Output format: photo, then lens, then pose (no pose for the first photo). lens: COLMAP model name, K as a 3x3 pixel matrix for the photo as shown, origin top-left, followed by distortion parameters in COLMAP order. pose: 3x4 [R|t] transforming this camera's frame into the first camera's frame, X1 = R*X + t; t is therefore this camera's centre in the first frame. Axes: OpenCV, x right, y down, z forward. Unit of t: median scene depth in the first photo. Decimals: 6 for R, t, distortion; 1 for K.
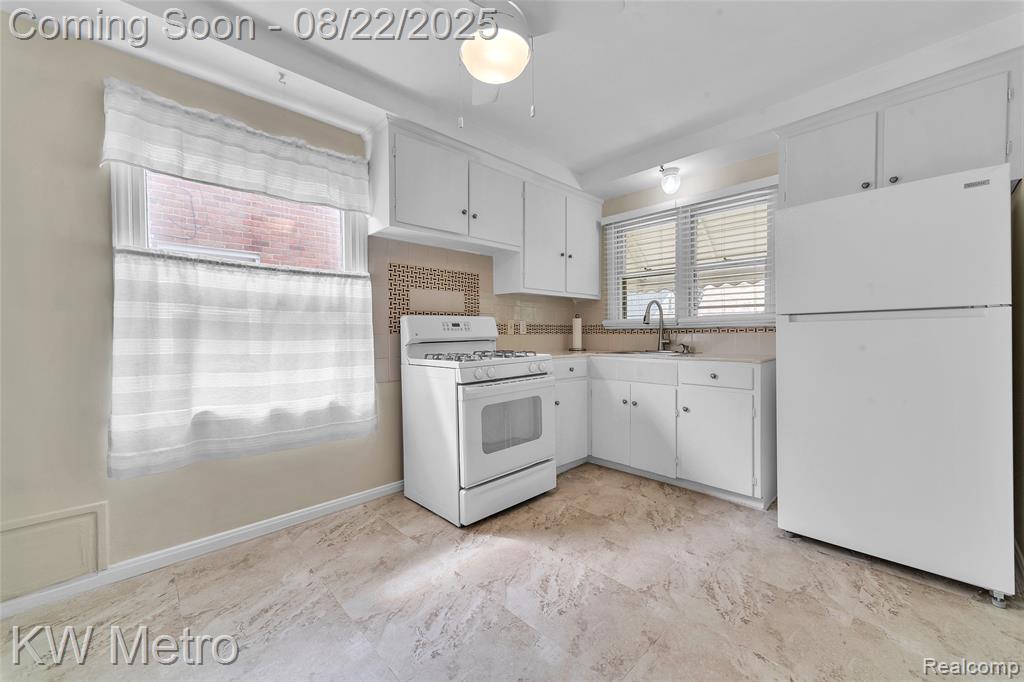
lens RADIAL K [[401.7, 0, 507.2], [0, 401.7, 340.2], [0, 0, 1]] dist [0.008538, -0.000061]
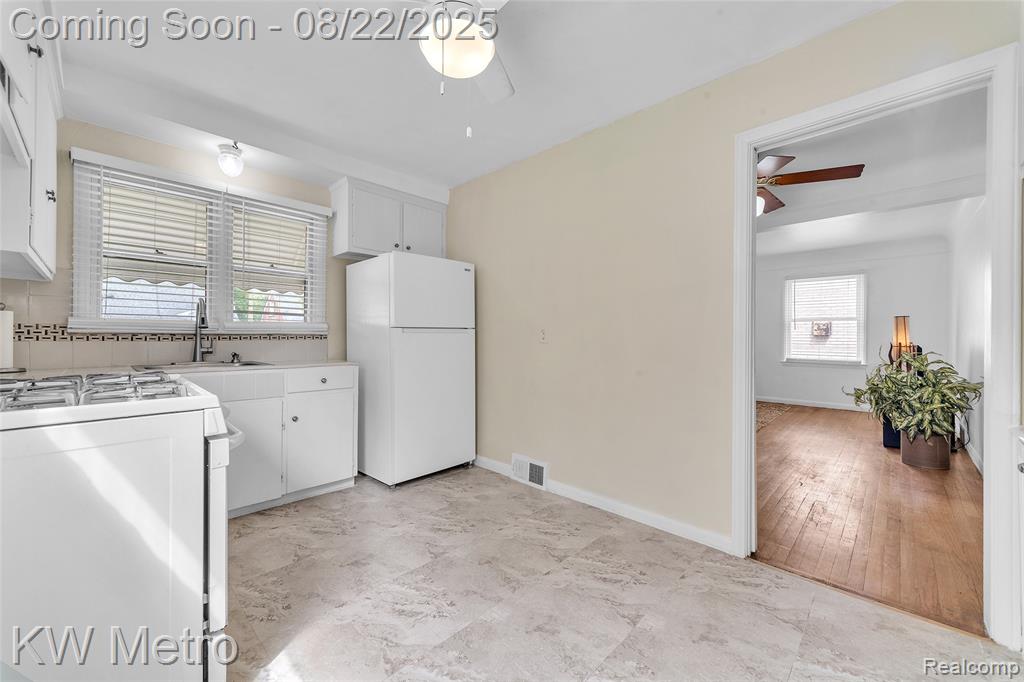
lens RADIAL K [[401.7, 0, 513.5], [0, 401.7, 339.9], [0, 0, 1]] dist [0.008538, -0.000061]
pose [[-0.058315, 0.003508, 0.998292, -0.612496], [0.014403, 0.999893, -0.002672, -0.008796], [-0.998194, 0.014223, -0.058359, 0.583953]]
